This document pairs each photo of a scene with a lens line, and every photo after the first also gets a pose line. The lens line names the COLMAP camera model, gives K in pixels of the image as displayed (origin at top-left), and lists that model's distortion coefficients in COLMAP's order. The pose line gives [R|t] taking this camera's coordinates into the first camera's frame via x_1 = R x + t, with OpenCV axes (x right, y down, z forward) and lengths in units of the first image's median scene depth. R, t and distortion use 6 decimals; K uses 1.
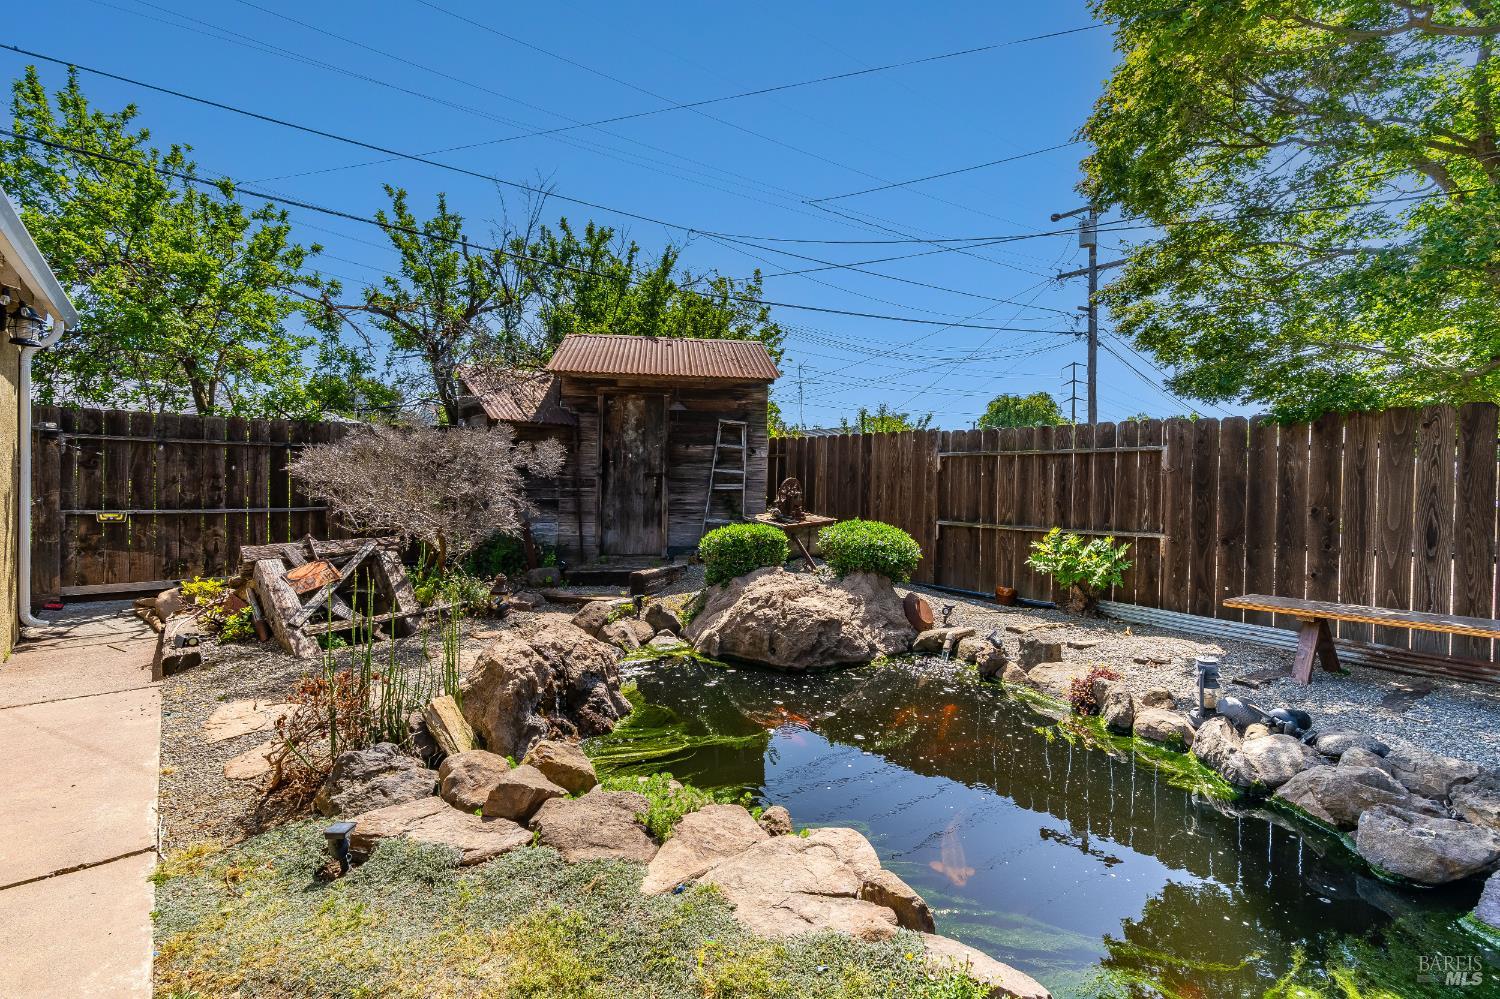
lens RADIAL K [[676.2, 0, 752.6], [0, 676.2, 493.0], [0, 0, 1]] dist [-0.007497, 0.000558]
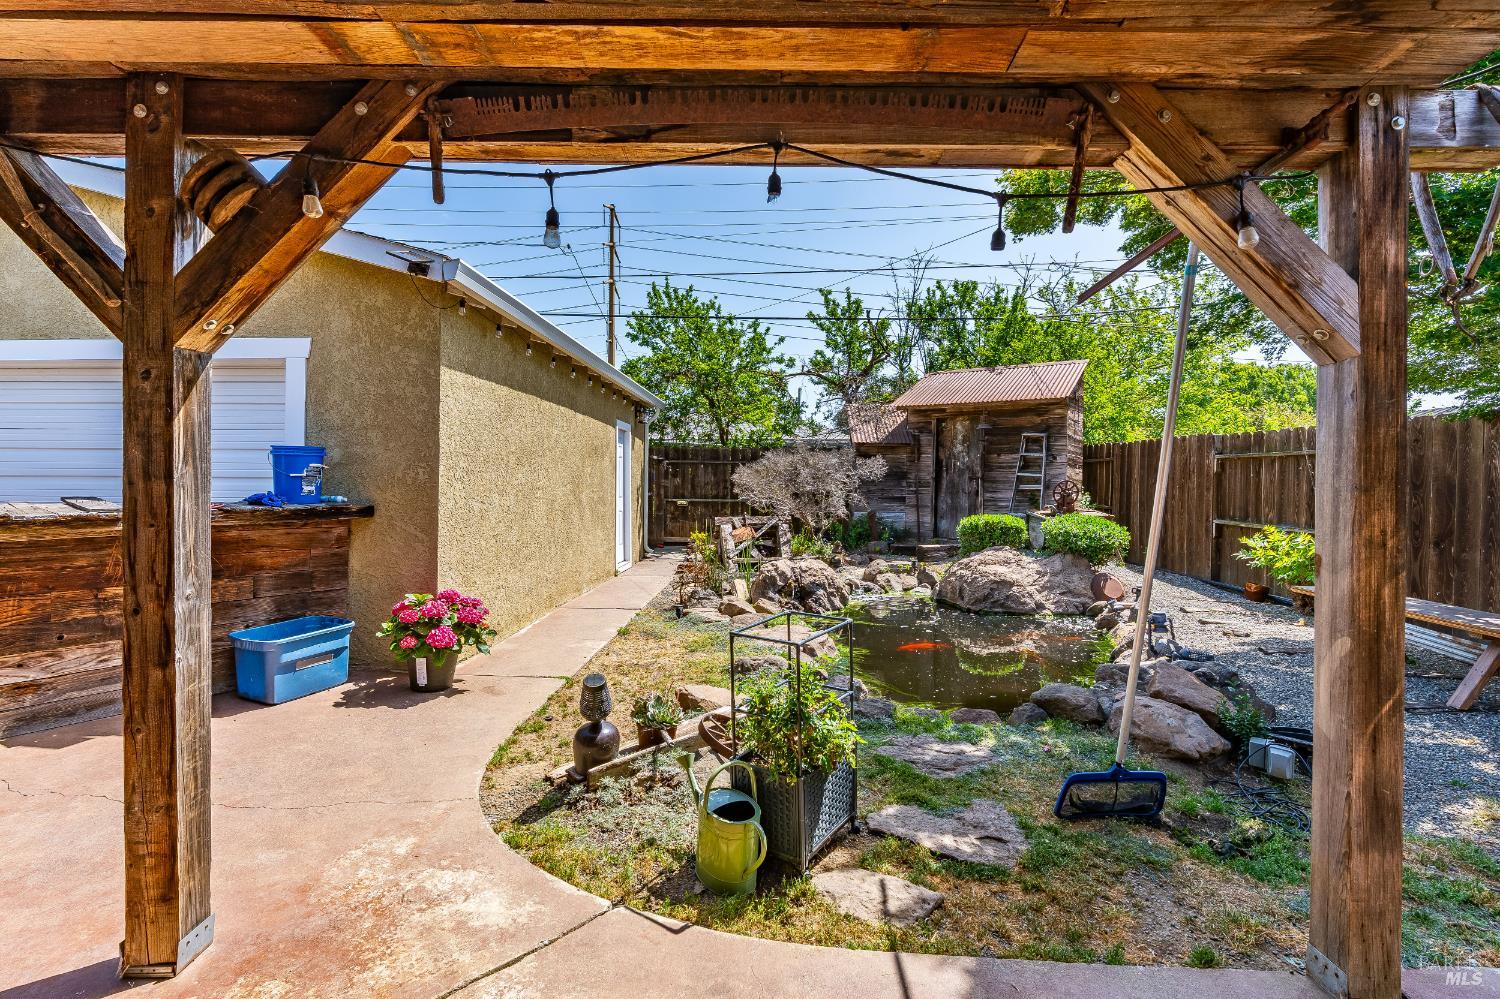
lens RADIAL K [[676.2, 0, 752.6], [0, 676.2, 493.0], [0, 0, 1]] dist [-0.007497, 0.000558]
pose [[0.737455, 0.006369, -0.675367, 0.481997], [-0.007815, 0.999969, 0.000896, 0.004477], [0.675352, 0.004618, 0.737482, -0.282269]]
